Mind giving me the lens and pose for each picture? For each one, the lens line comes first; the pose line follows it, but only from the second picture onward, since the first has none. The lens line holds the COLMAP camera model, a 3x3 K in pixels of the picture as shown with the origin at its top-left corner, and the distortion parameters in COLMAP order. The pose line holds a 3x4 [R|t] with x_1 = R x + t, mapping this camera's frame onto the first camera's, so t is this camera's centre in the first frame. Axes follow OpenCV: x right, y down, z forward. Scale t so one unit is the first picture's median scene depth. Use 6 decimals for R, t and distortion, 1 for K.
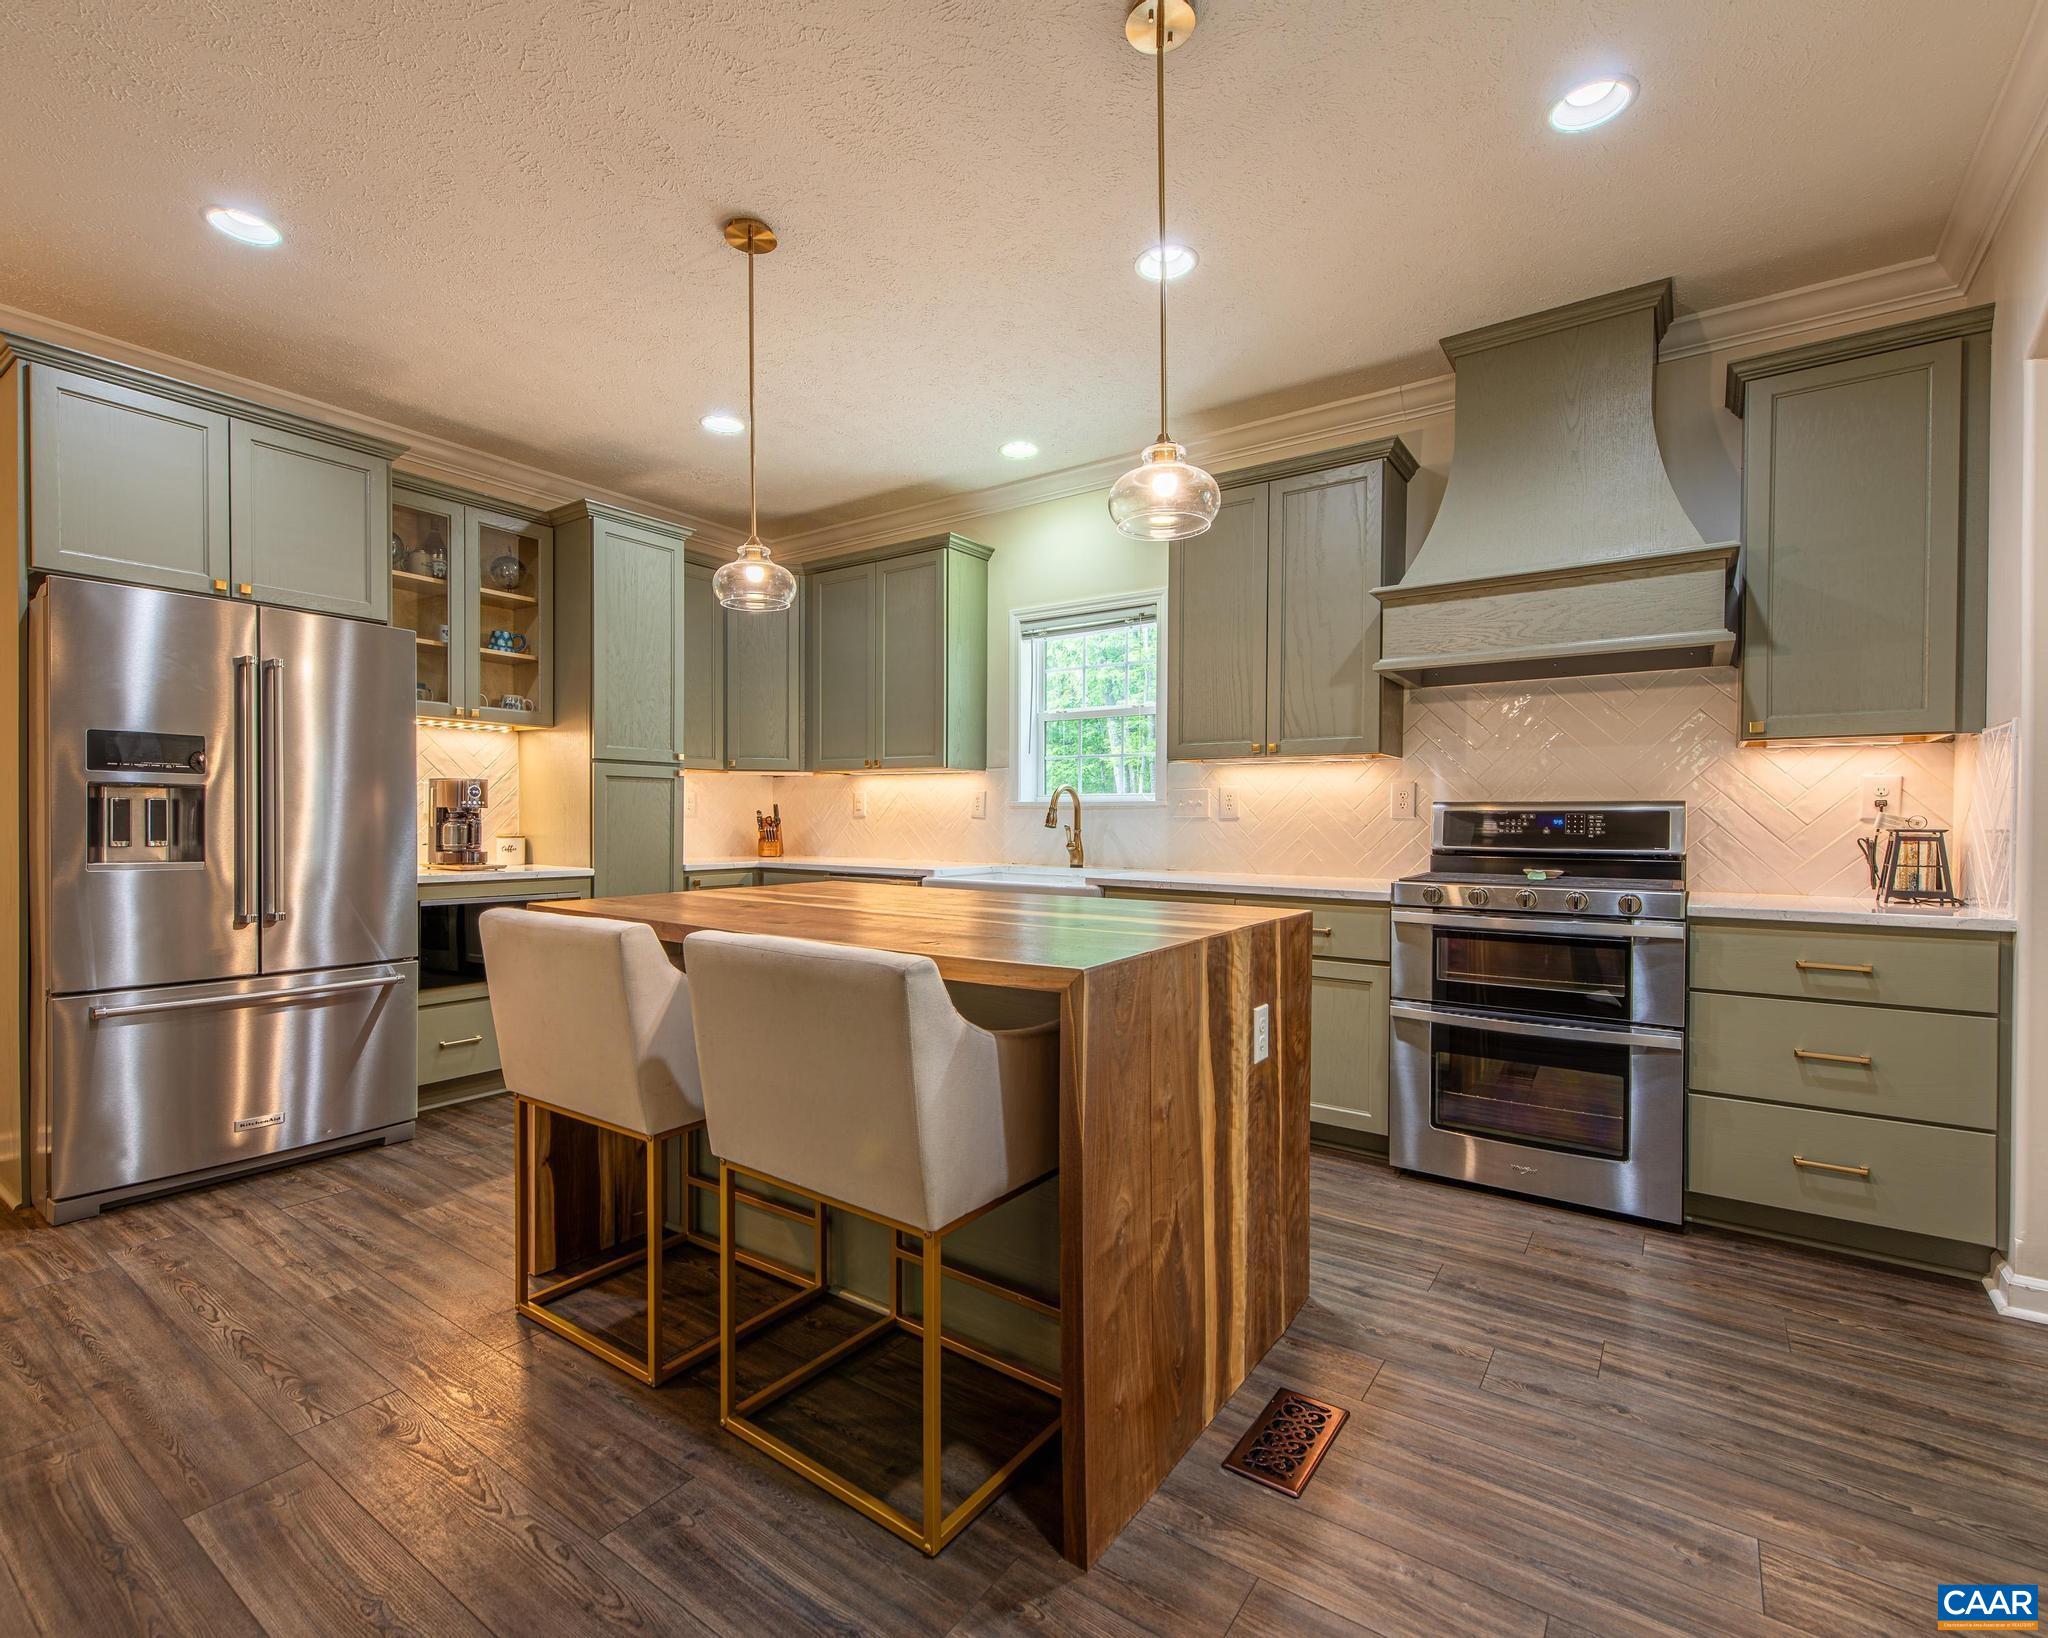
lens RADIAL K [[959.4, 0, 1016.0], [0, 959.4, 826.0], [0, 0, 1]] dist [0.016792, -0.004772]
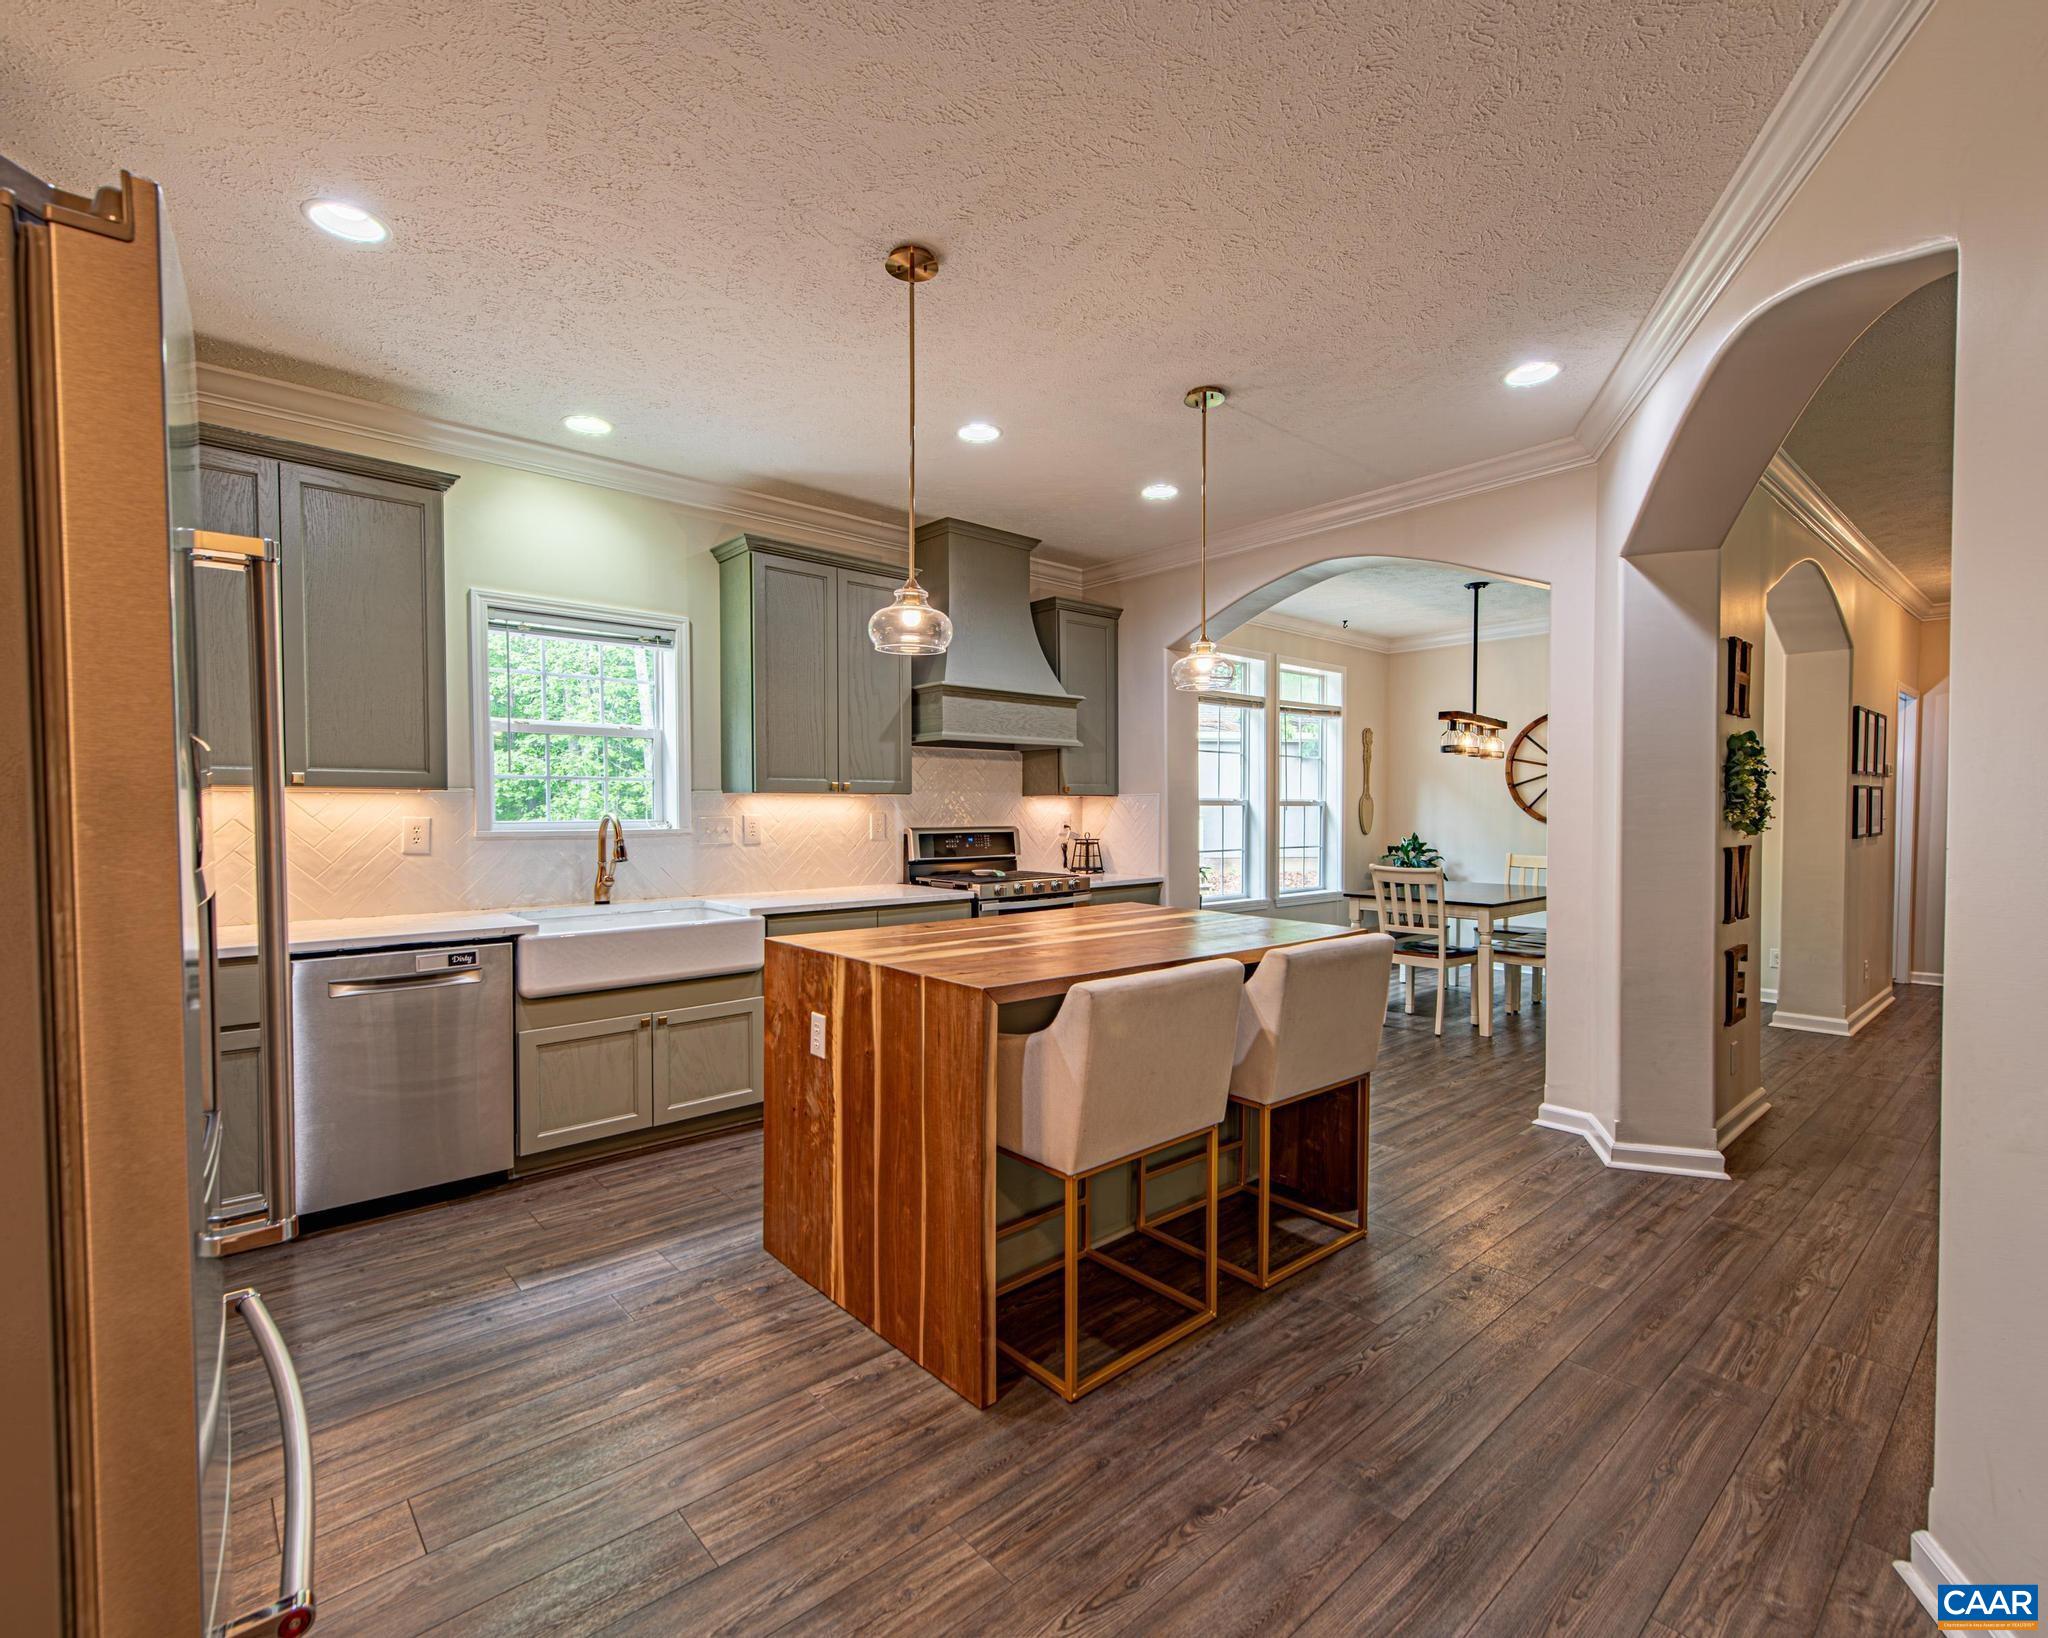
lens RADIAL K [[959.4, 0, 1018.4], [0, 959.4, 823.4], [0, 0, 1]] dist [0.016792, -0.004772]
pose [[0.230802, -0.021483, 0.972764, -0.905175], [0.010452, 0.999753, 0.019600, -0.057567], [-0.972945, 0.005643, 0.230969, 0.517556]]
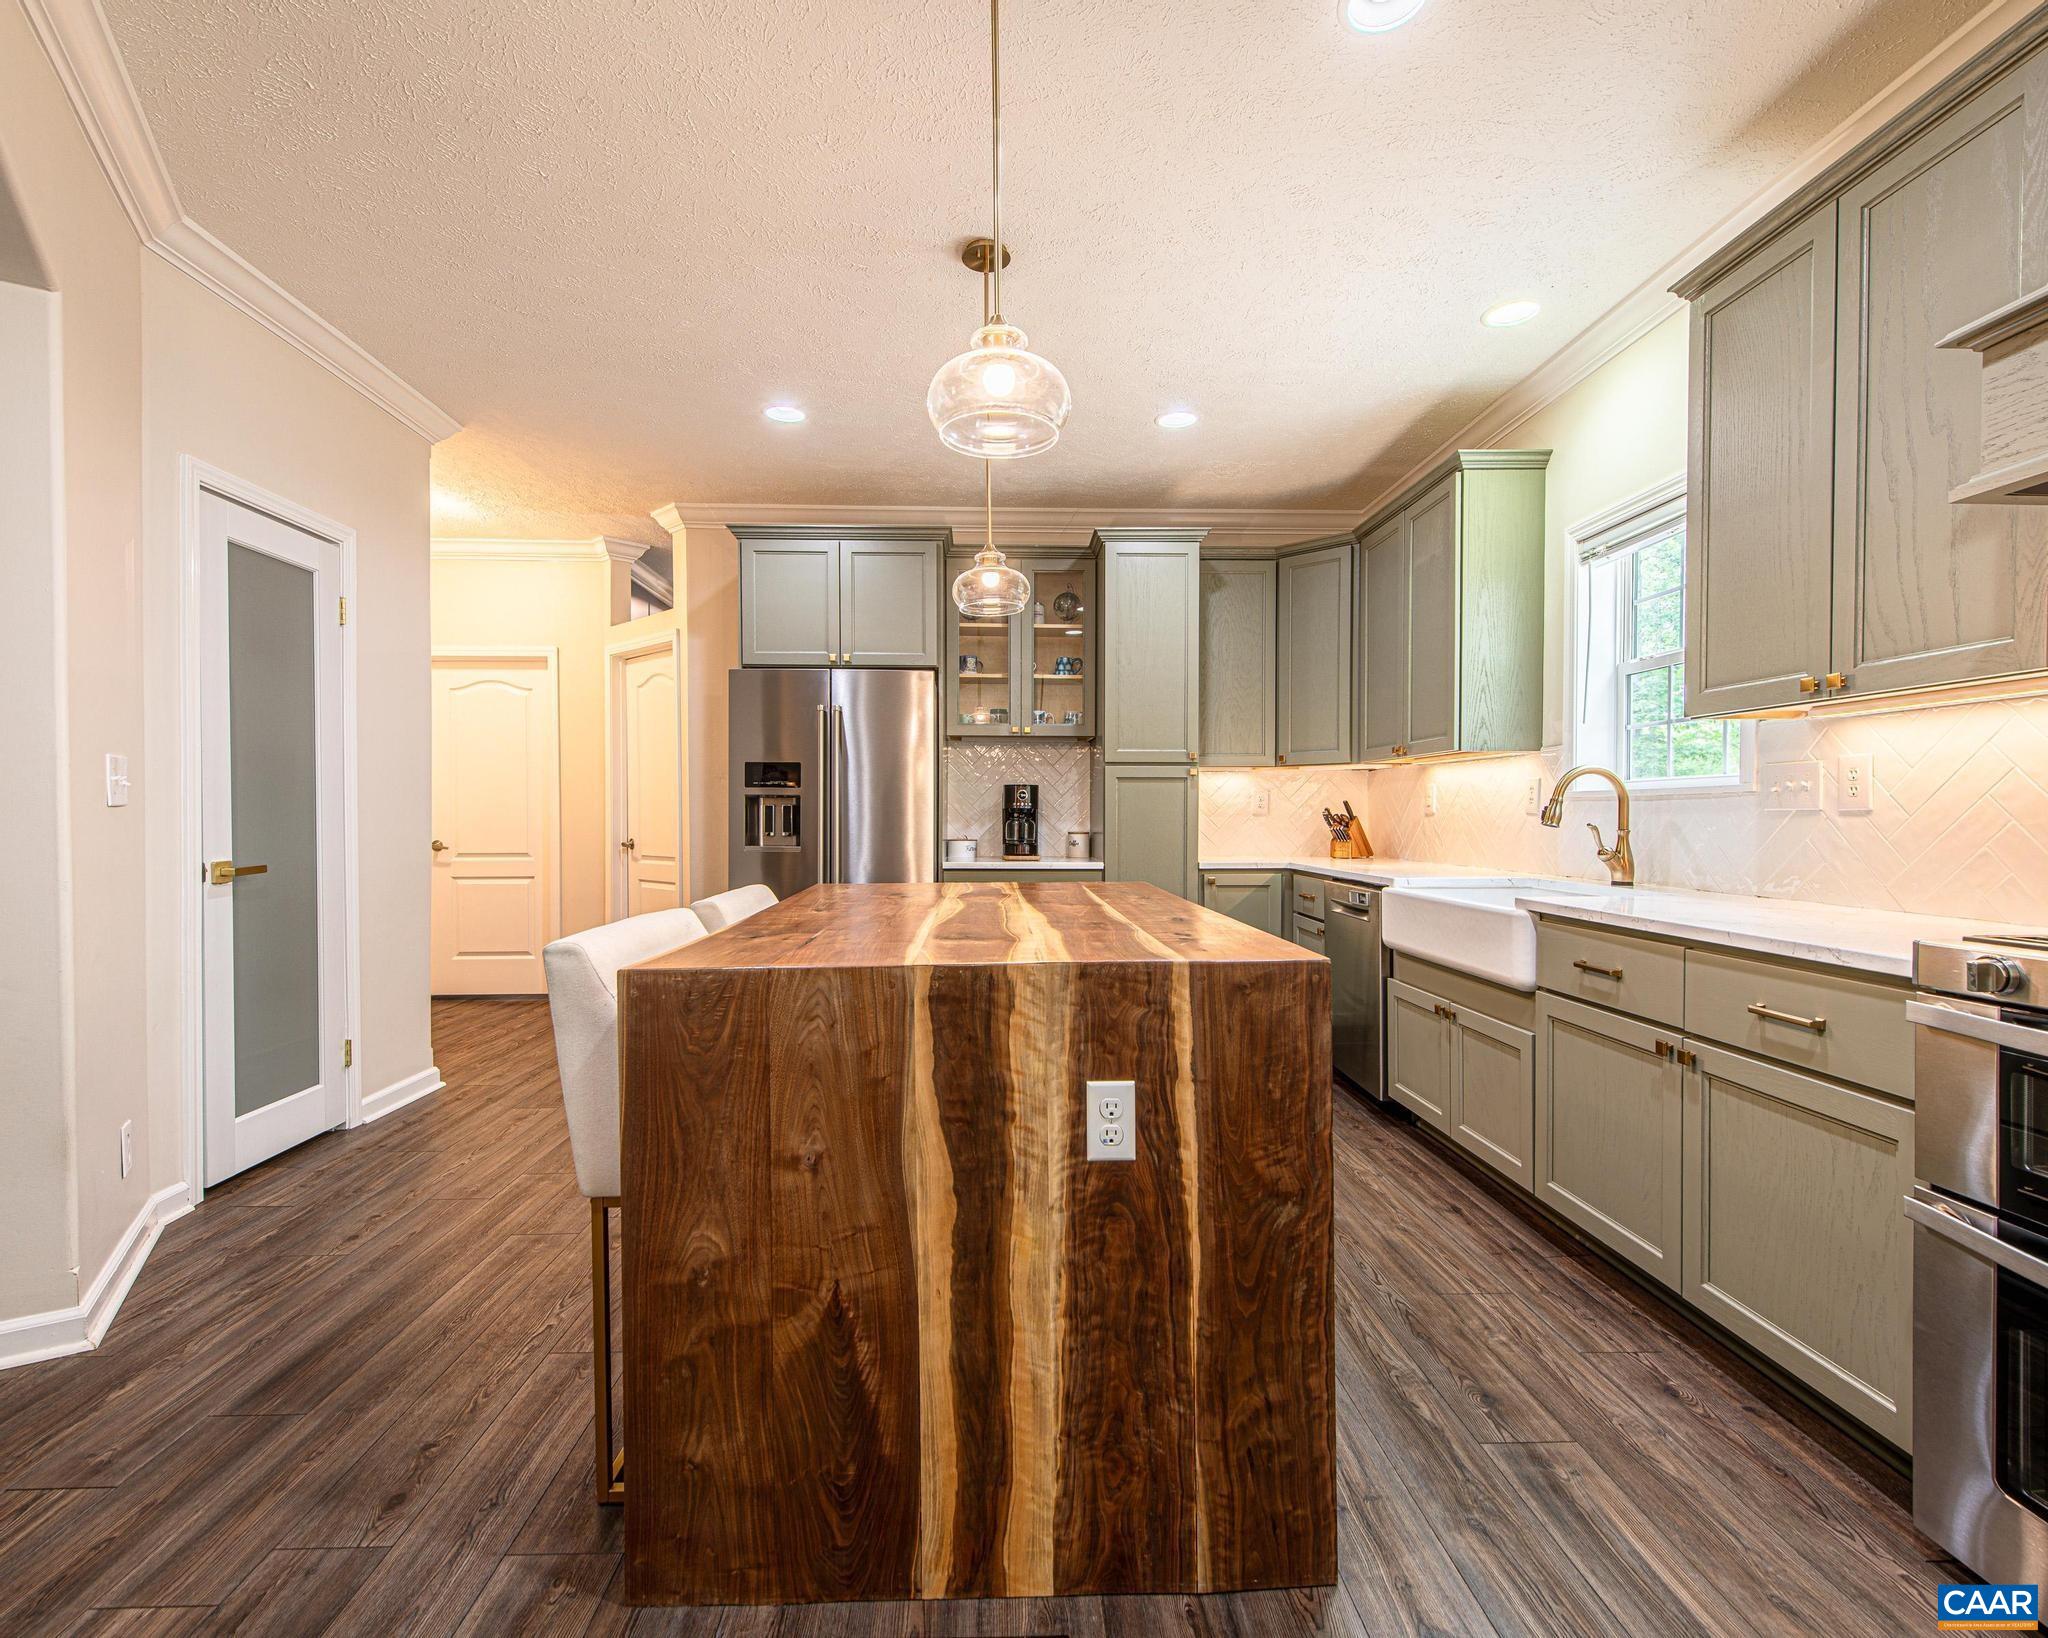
lens RADIAL K [[959.4, 0, 1014.5], [0, 959.4, 825.7], [0, 0, 1]] dist [0.016792, -0.004772]
pose [[0.603819, 0.002805, -0.797117, 0.437945], [-0.003314, 0.999994, 0.001008, 0.001724], [0.797115, 0.002033, 0.603824, 0.302196]]
